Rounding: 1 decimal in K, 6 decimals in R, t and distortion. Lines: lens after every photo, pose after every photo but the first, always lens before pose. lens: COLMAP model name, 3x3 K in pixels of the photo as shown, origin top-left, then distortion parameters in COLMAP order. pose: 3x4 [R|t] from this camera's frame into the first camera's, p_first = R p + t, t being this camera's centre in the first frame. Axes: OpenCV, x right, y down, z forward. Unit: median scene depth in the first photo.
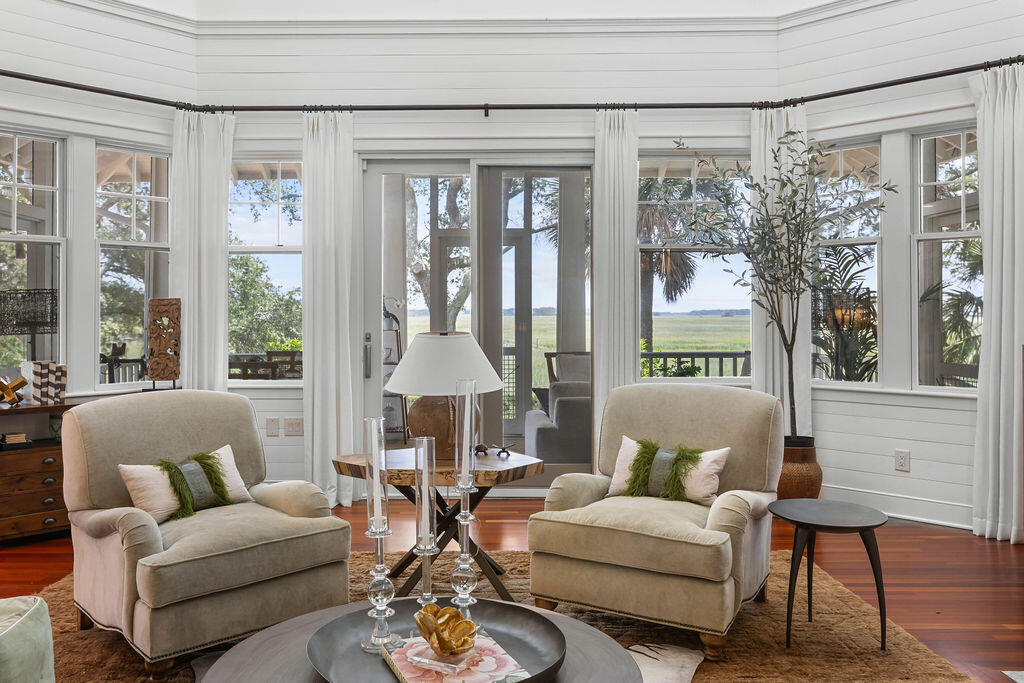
lens RADIAL K [[929.1, 0, 512.0], [0, 929.1, 287.1], [0, 0, 1]] dist [0.009490, 0.008216]
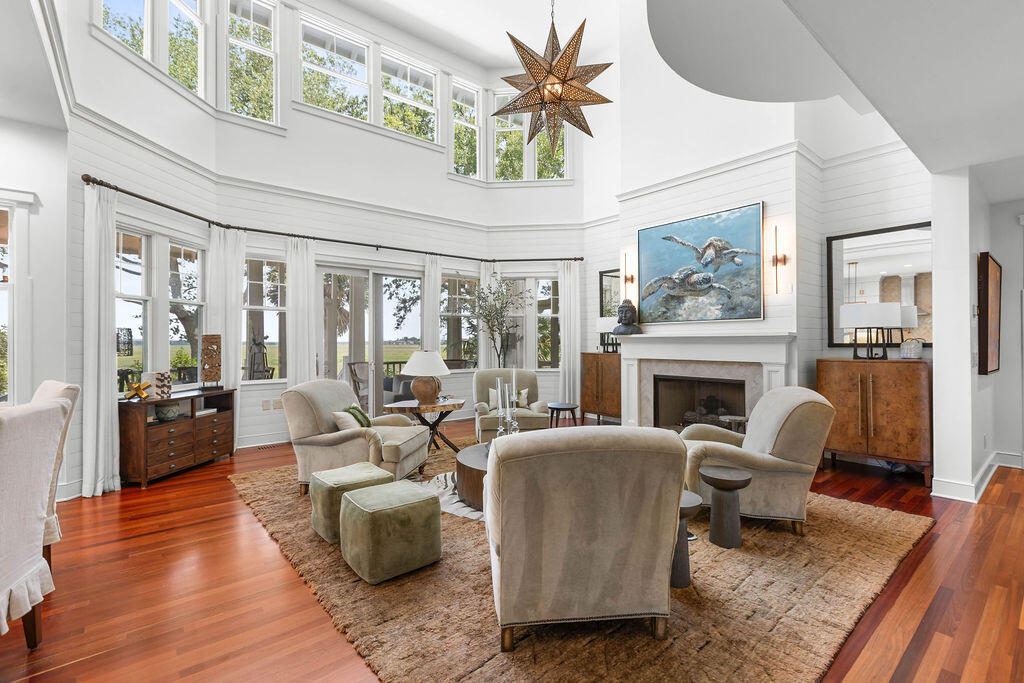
lens RADIAL K [[462.2, 0, 512.0], [0, 462.2, 341.5], [0, 0, 1]] dist [-0.000197, -0.000023]
pose [[0.767709, -0.000191, 0.640799, -0.479589], [-0.010504, 0.999862, 0.012882, 0.008073], [-0.640713, -0.016621, 0.767601, -0.015928]]
